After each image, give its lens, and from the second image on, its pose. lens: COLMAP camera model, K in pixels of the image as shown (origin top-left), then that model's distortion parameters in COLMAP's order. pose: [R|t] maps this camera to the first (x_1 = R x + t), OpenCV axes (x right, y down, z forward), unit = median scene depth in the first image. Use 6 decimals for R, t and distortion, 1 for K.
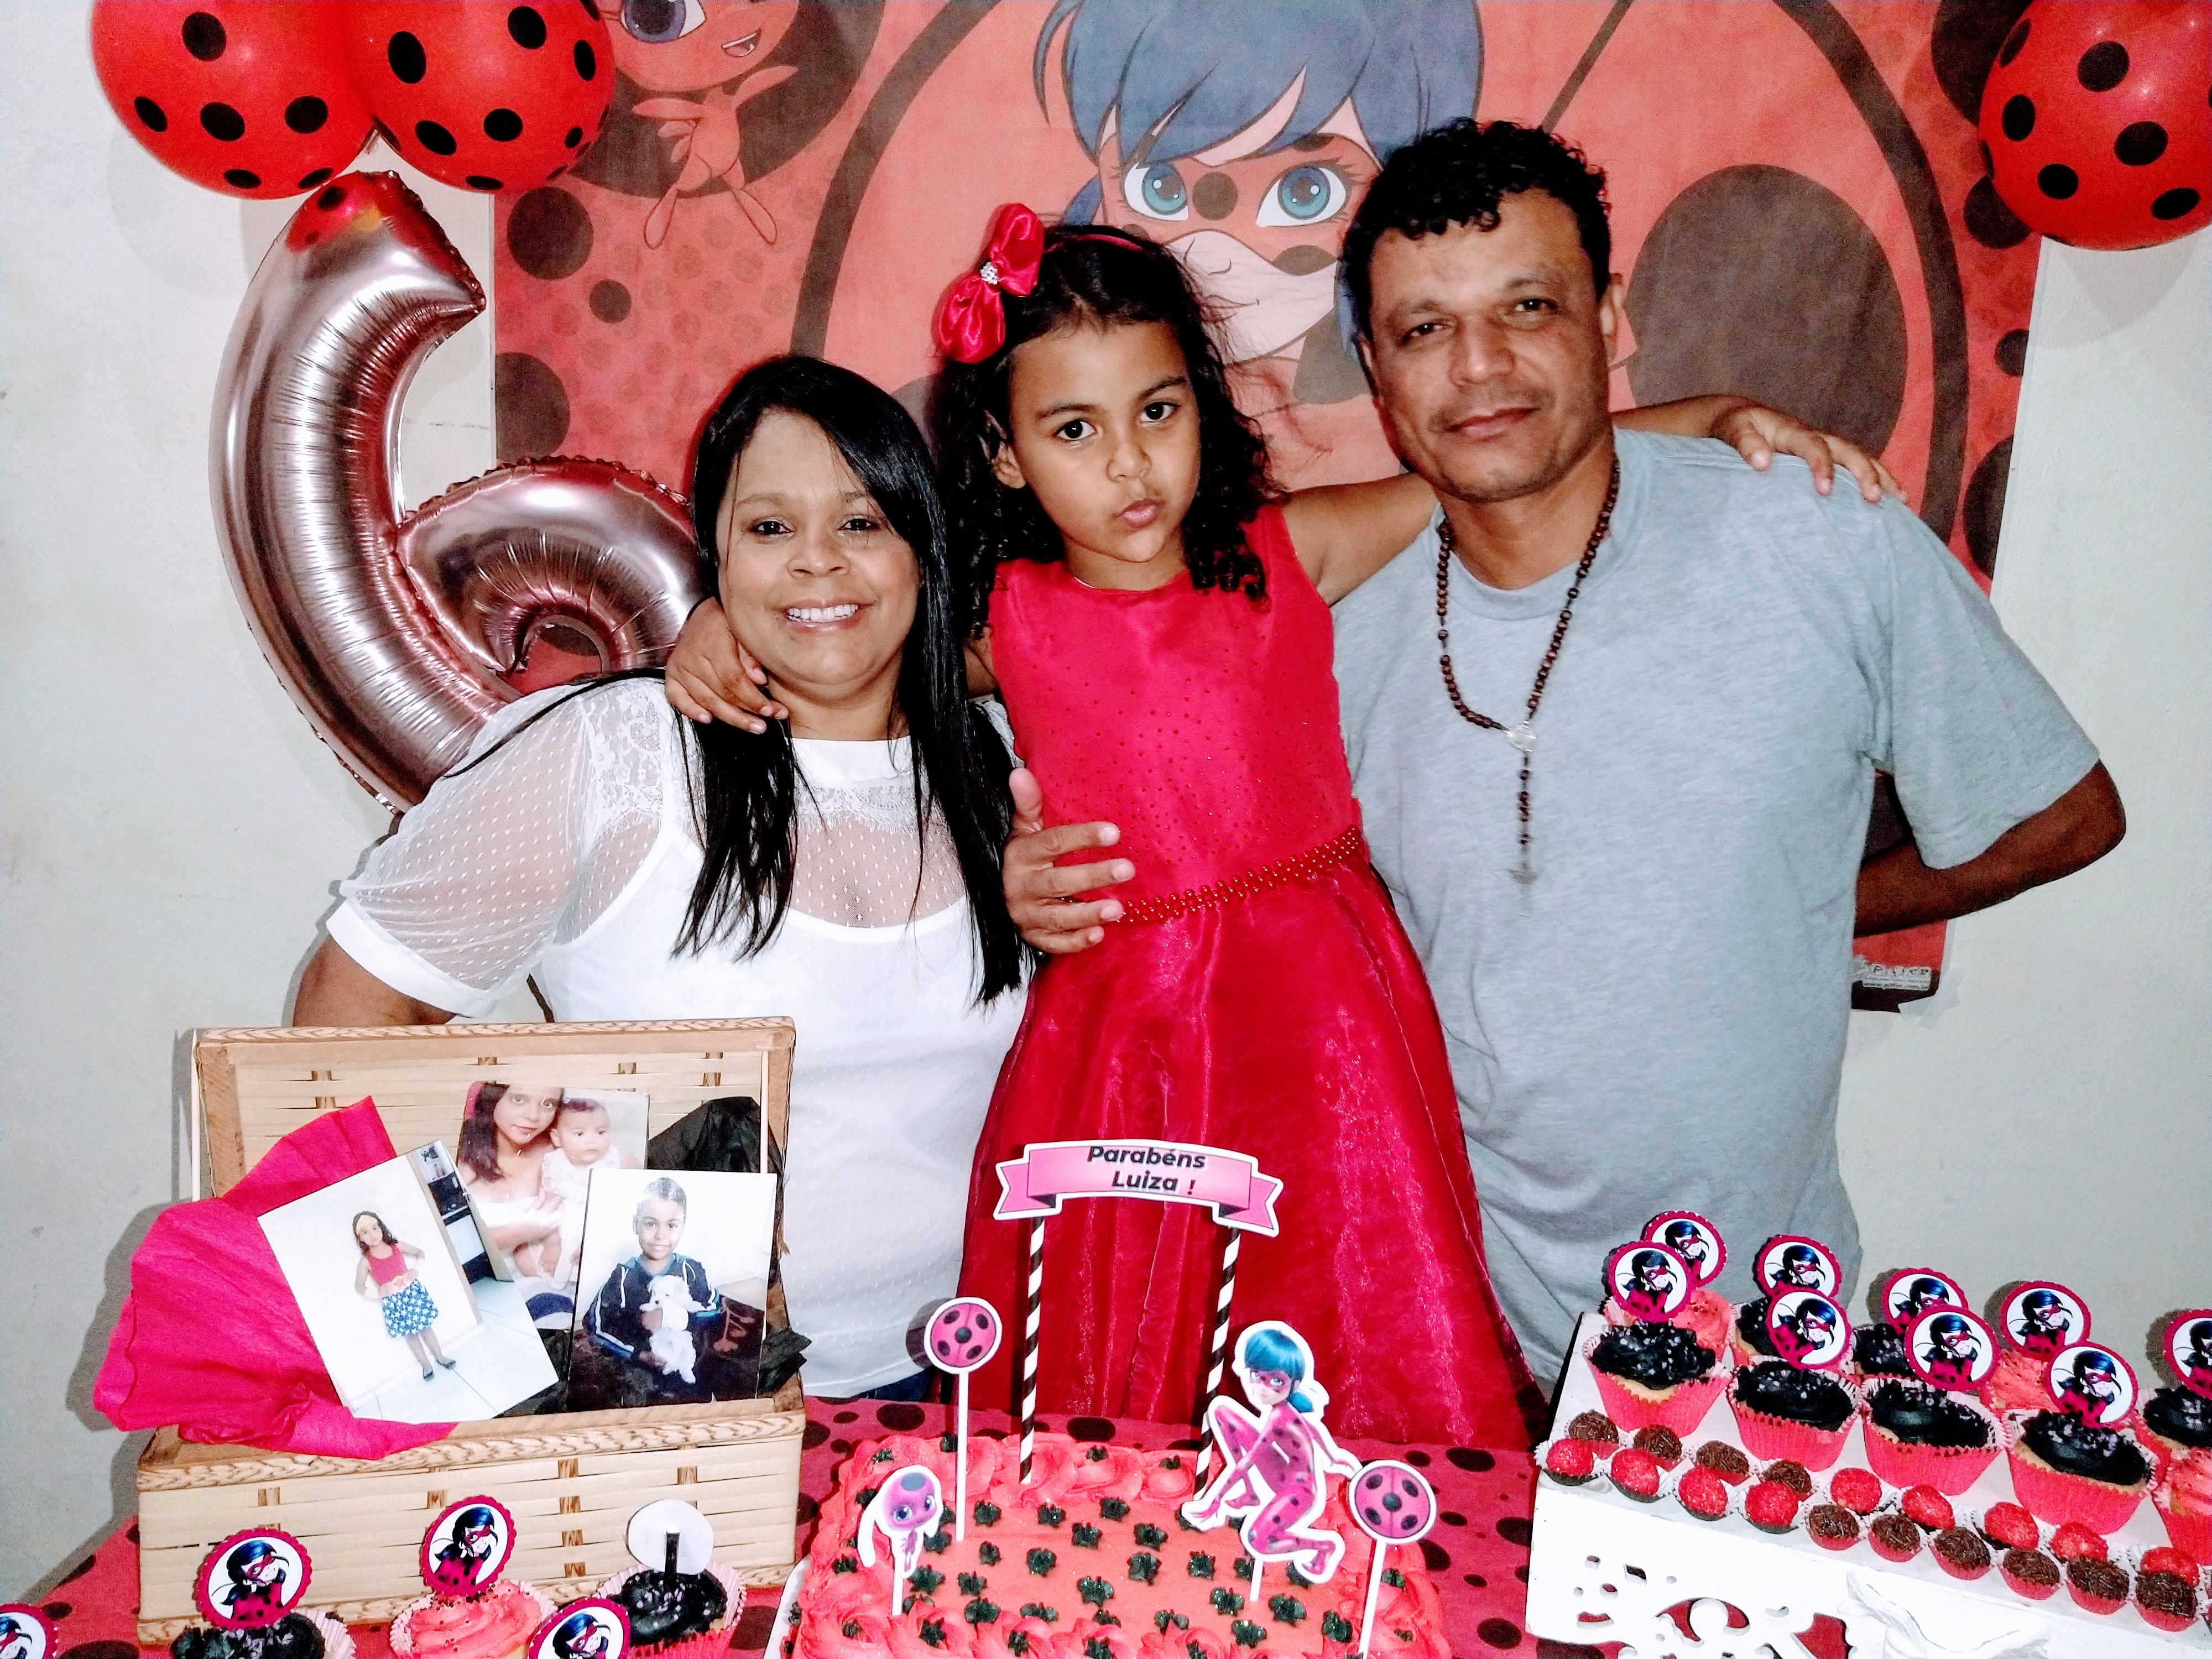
lens RADIAL K [[1602.3, 0, 1100.1], [0, 1602.3, 801.0], [0, 0, 1]] dist [0.097493, -0.129626]
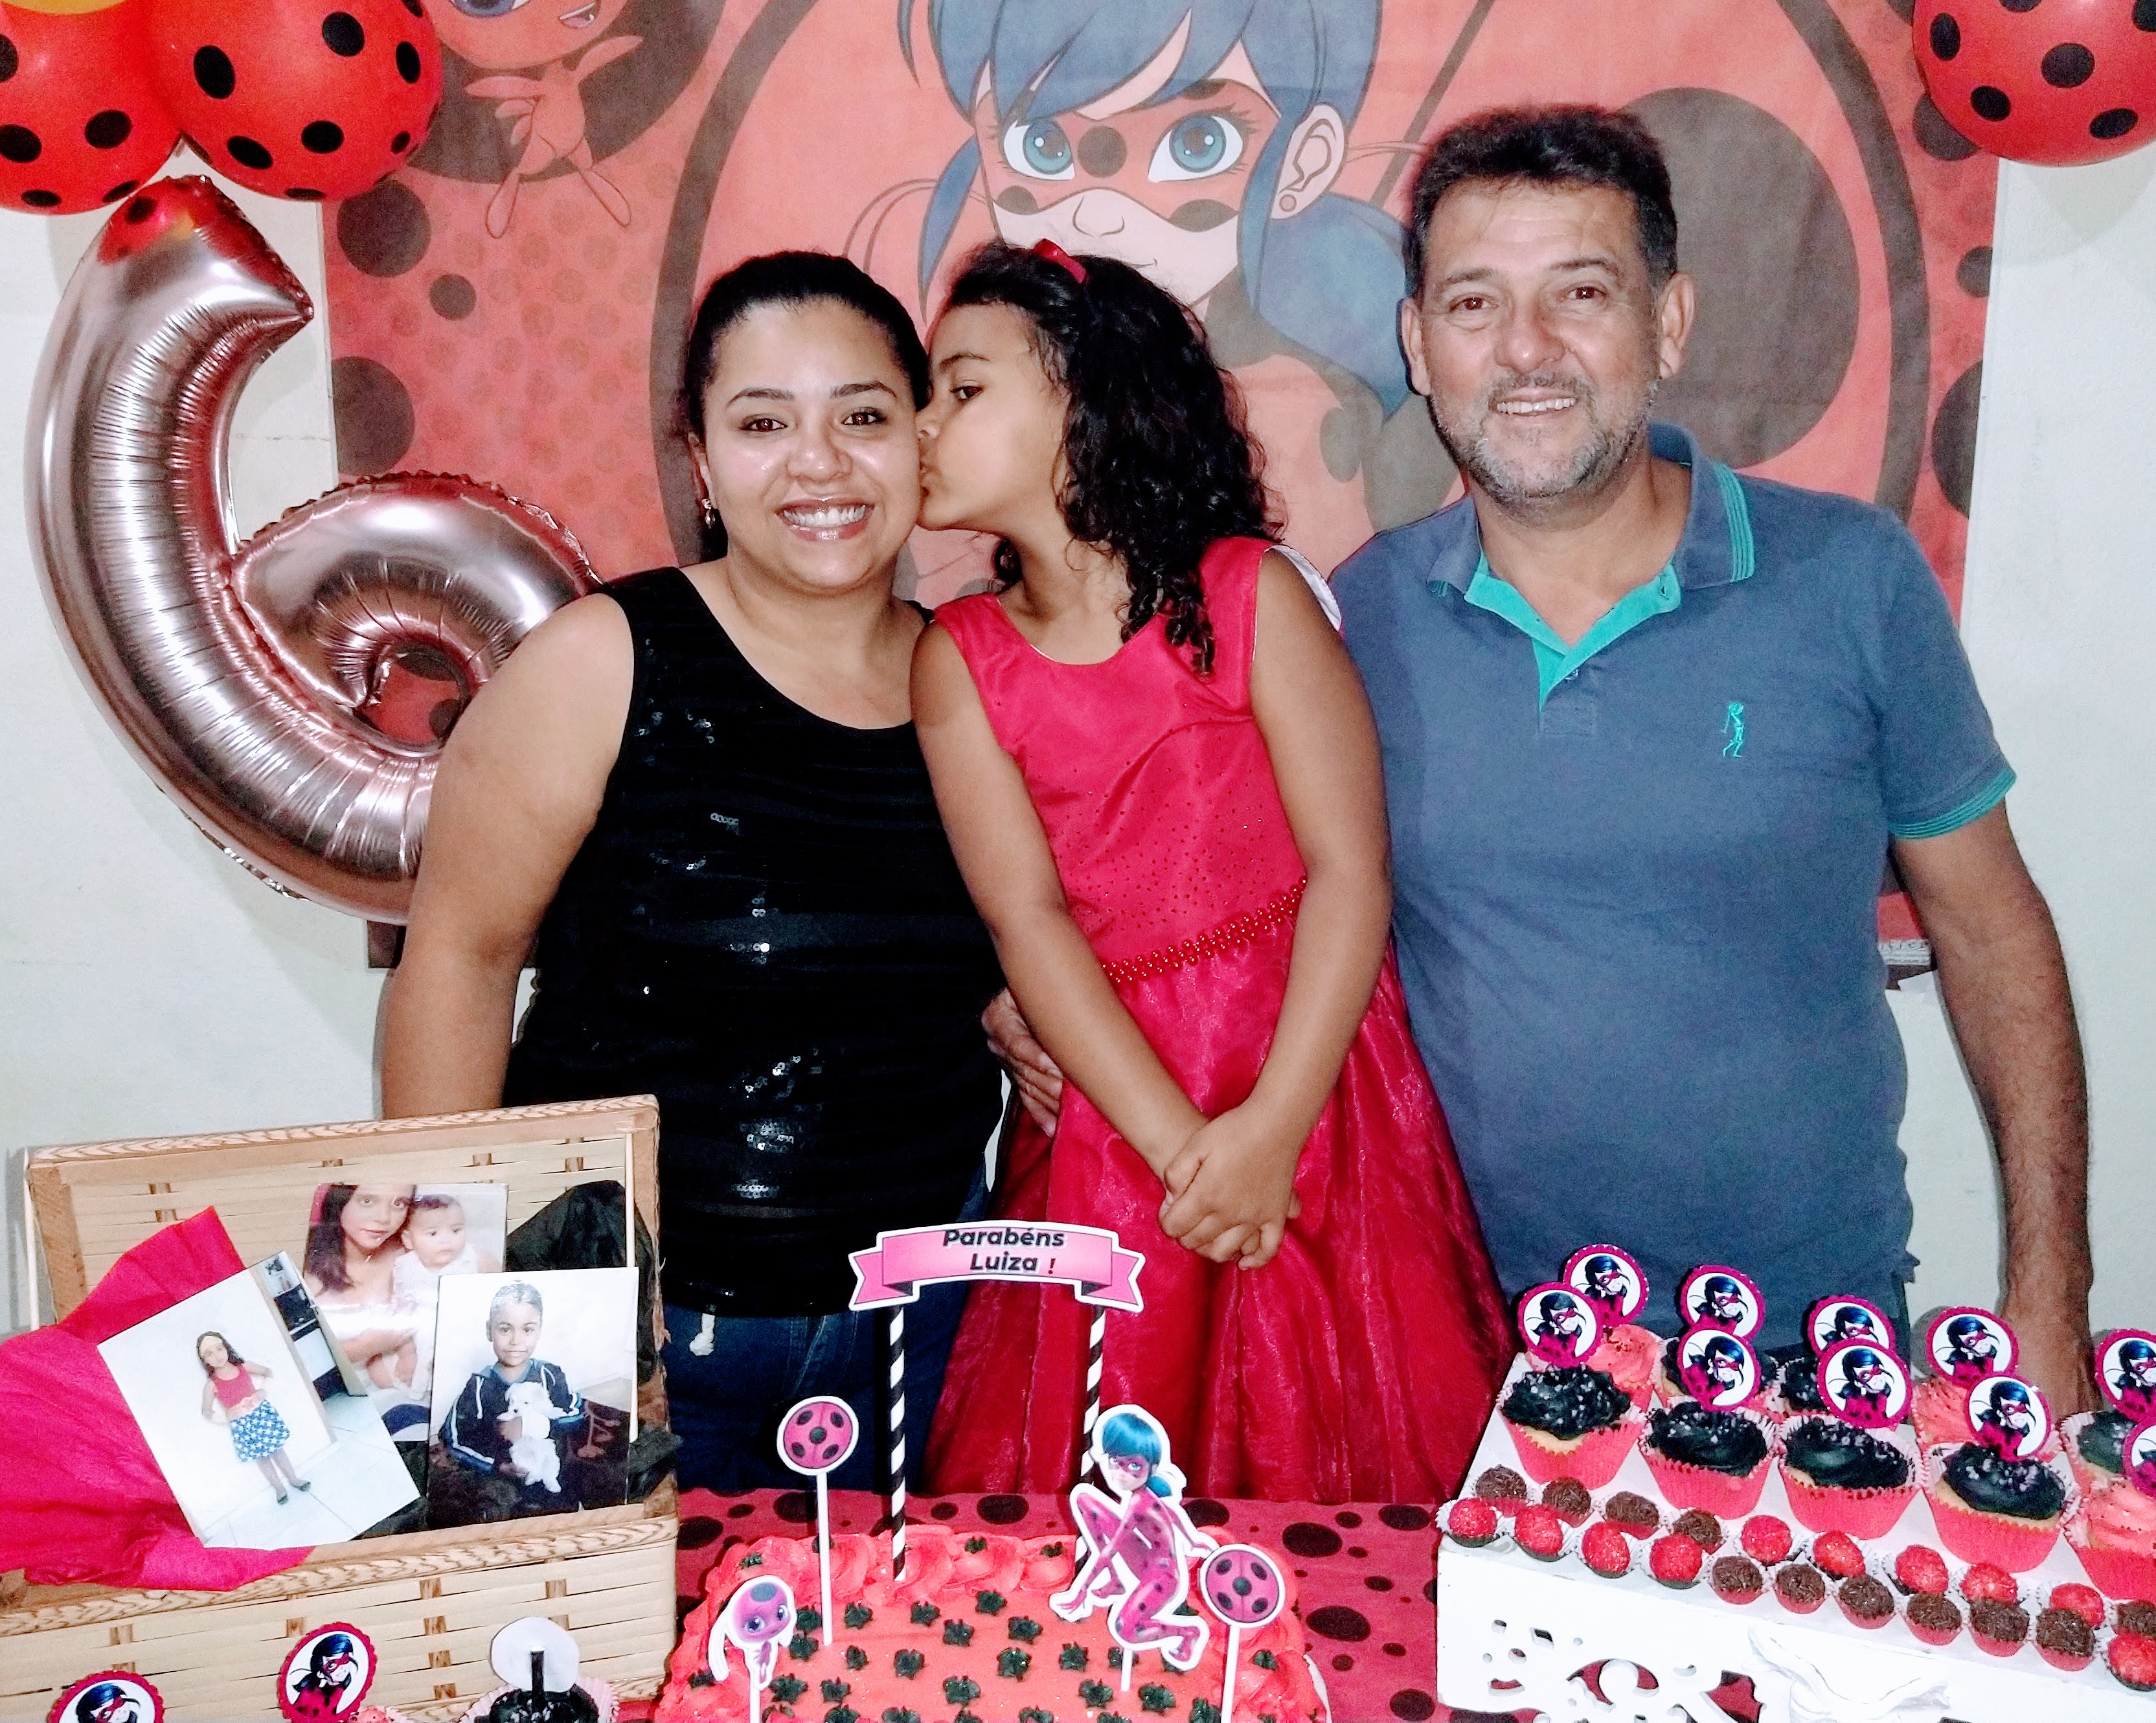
lens RADIAL K [[1874.6, 0, 1124.2], [0, 1874.6, 721.1], [0, 0, 1]] dist [0.111830, -0.160230]
pose [[0.998537, -0.054069, -0.000364, 0.107968], [0.054069, 0.998536, -0.001374, -0.076764], [0.000438, 0.001352, 0.999999, -0.127104]]
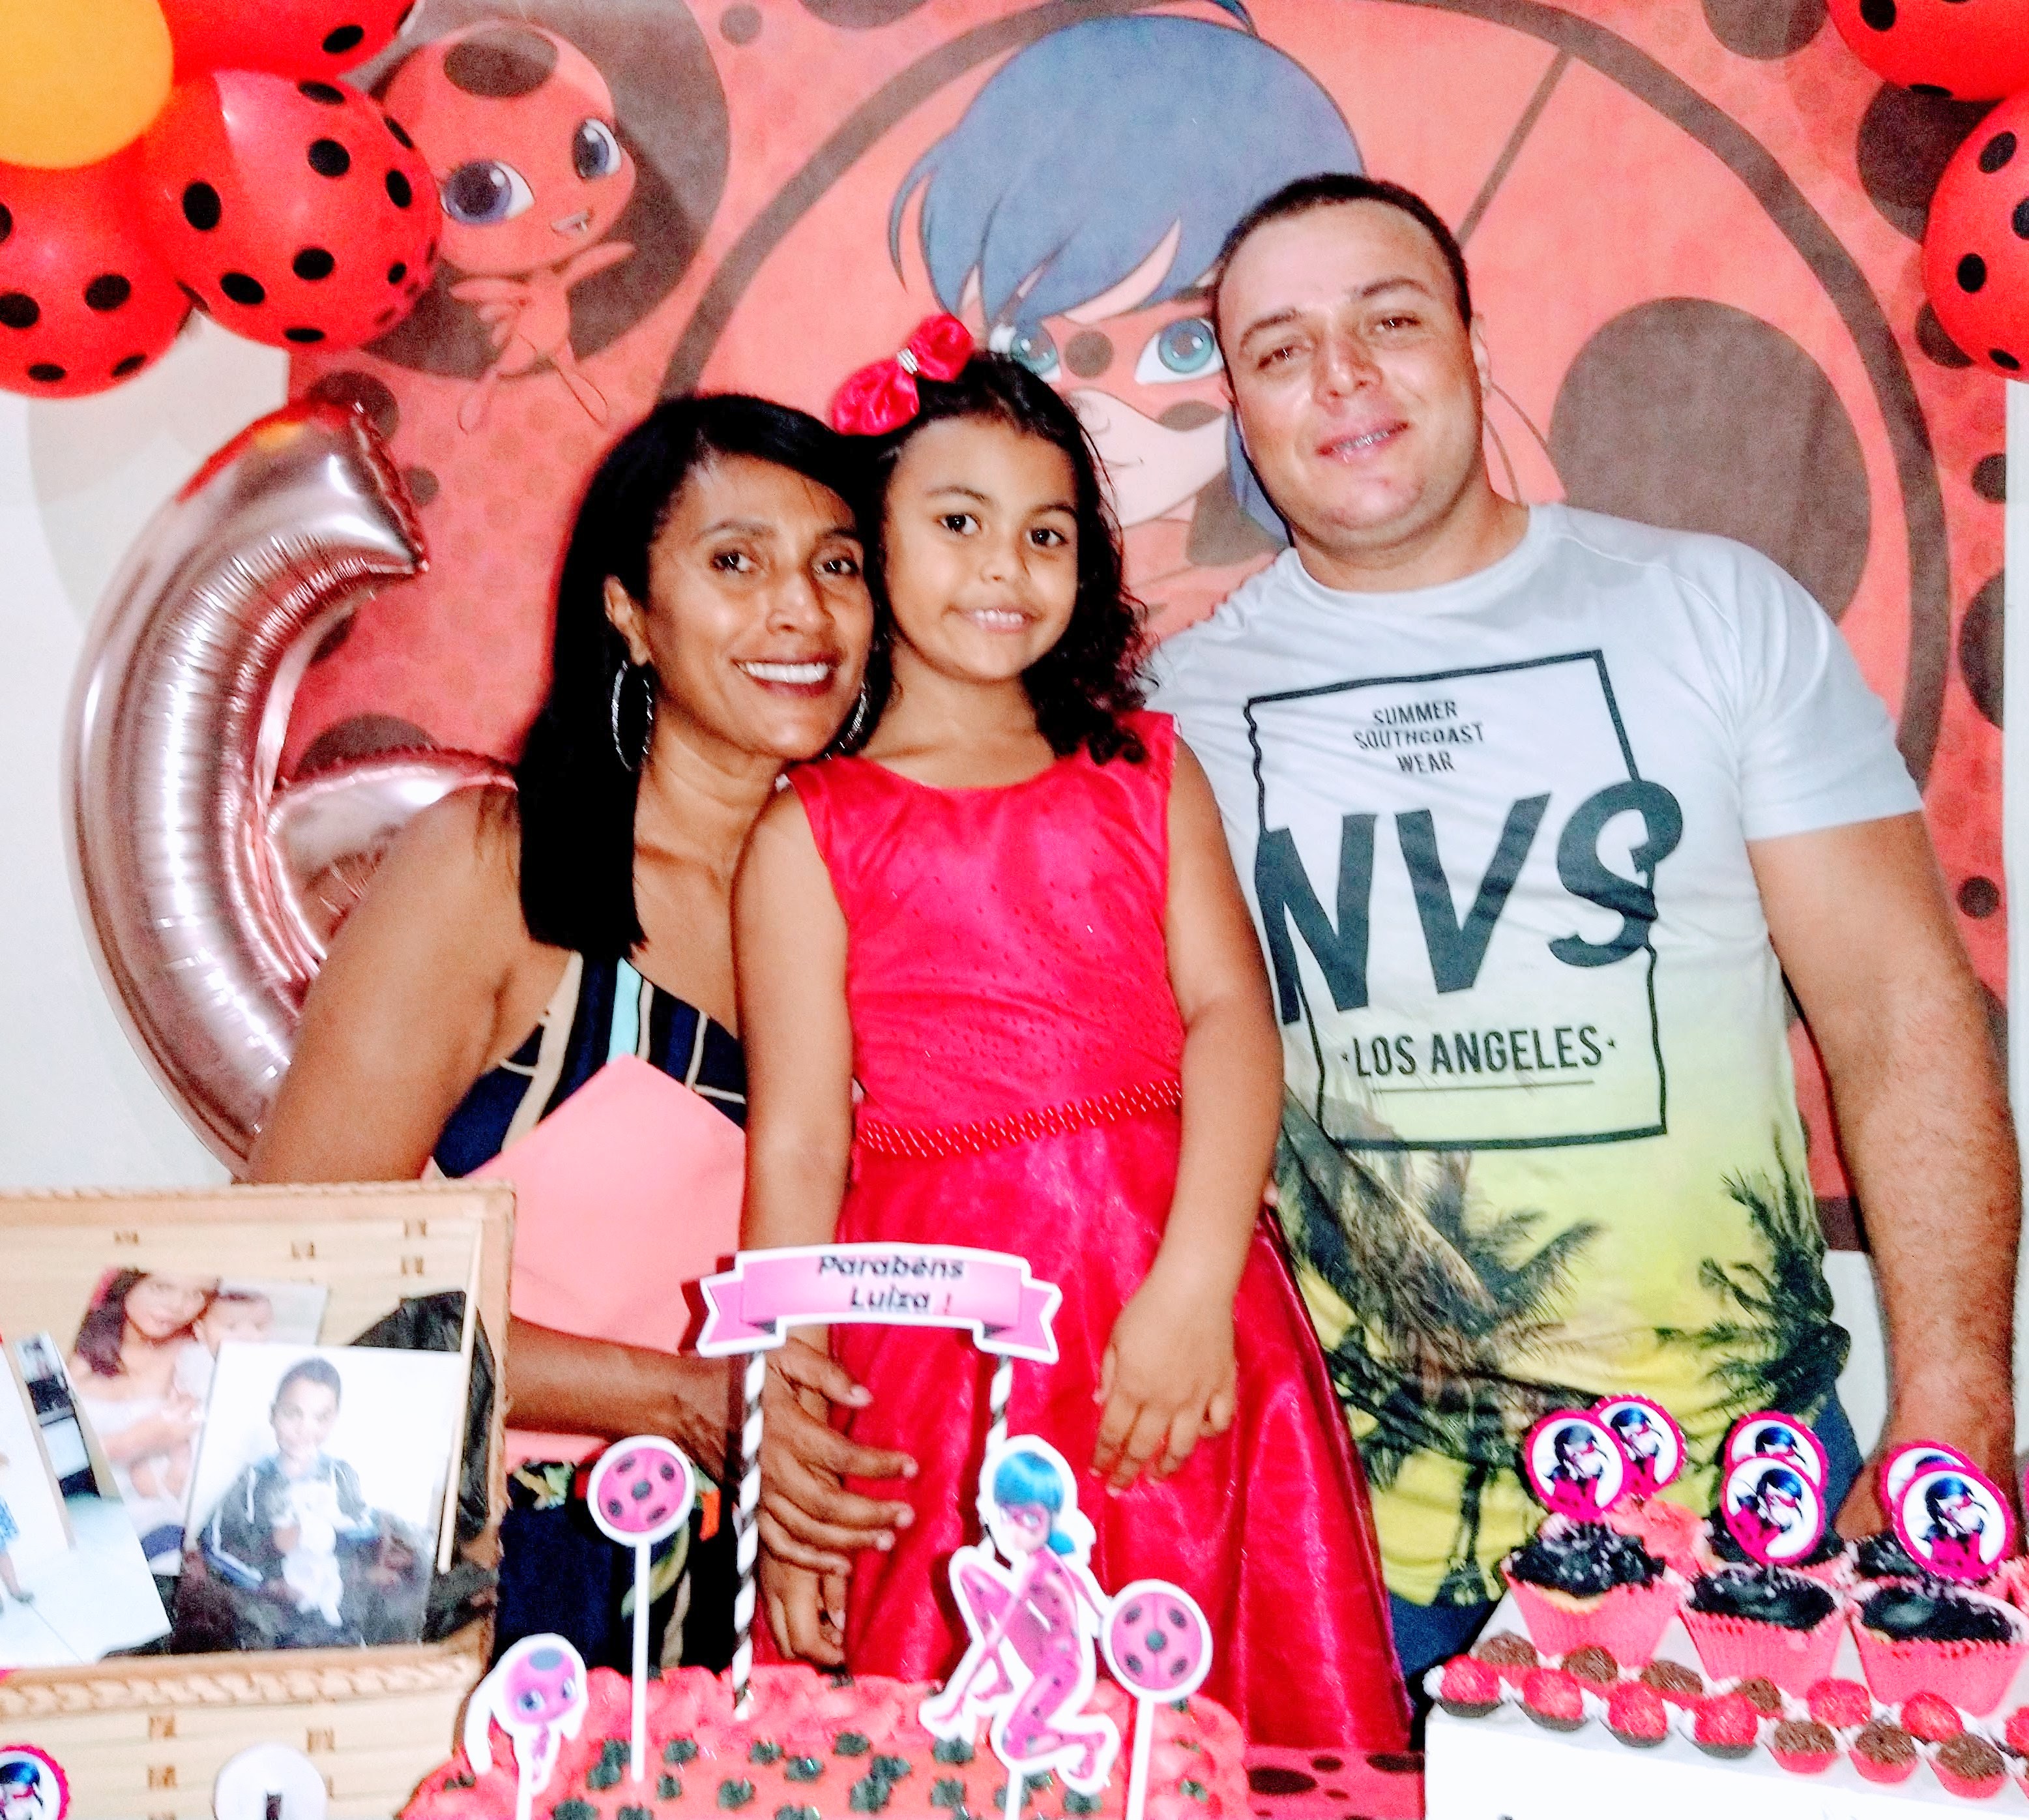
lens RADIAL K [[1859.7, 0, 1128.7], [0, 1859.7, 863.2], [0, 0, 1]] dist [0.109665, -0.166161]
pose [[0.999318, -0.036308, -0.006759, 0.146694], [0.034157, 0.978225, -0.204717, 0.200646], [0.014045, 0.204346, 0.978798, 0.045315]]
